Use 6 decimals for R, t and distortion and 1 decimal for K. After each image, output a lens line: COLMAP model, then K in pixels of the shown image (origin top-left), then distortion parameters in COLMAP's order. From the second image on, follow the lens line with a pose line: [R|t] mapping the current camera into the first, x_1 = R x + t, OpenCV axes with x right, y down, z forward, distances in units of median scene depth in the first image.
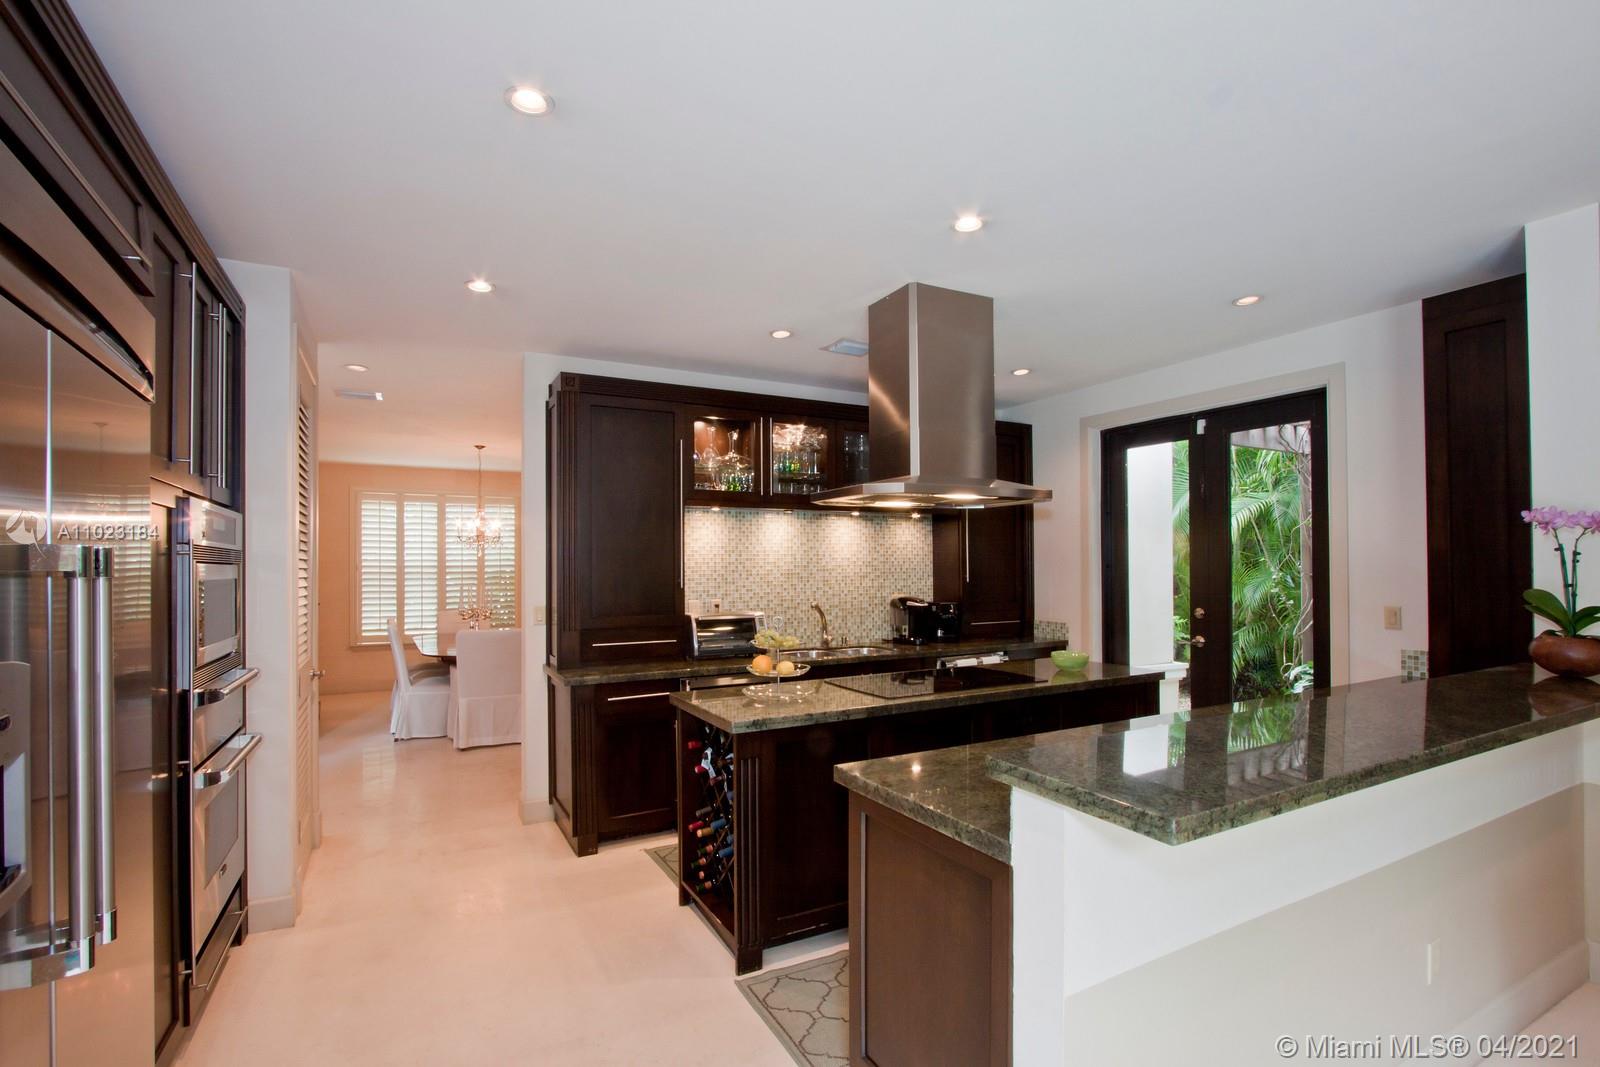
lens RADIAL K [[733.9, 0, 790.7], [0, 733.9, 563.4], [0, 0, 1]] dist [-0.017323, -0.001742]
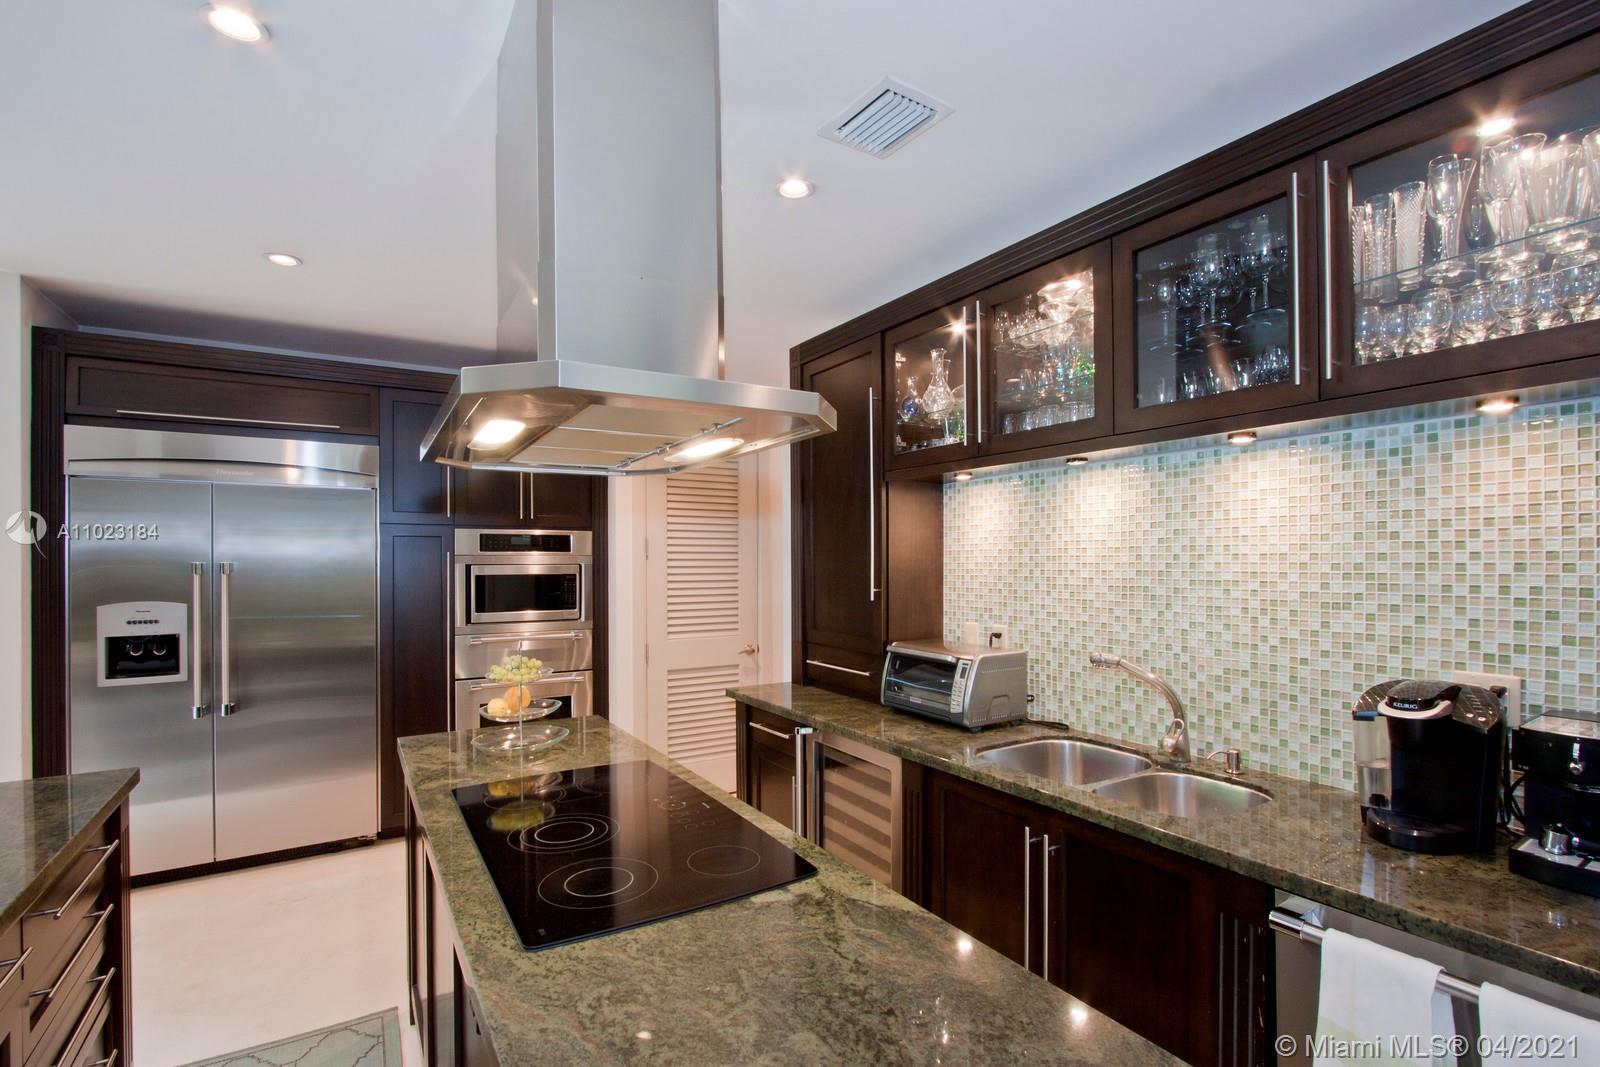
lens RADIAL K [[733.9, 0, 823.4], [0, 733.9, 563.8], [0, 0, 1]] dist [-0.017323, -0.001742]
pose [[0.070271, 0.016630, -0.997389, 0.453235], [0.011215, 0.999785, 0.017460, -0.011906], [0.997465, -0.012413, 0.070070, 0.748968]]
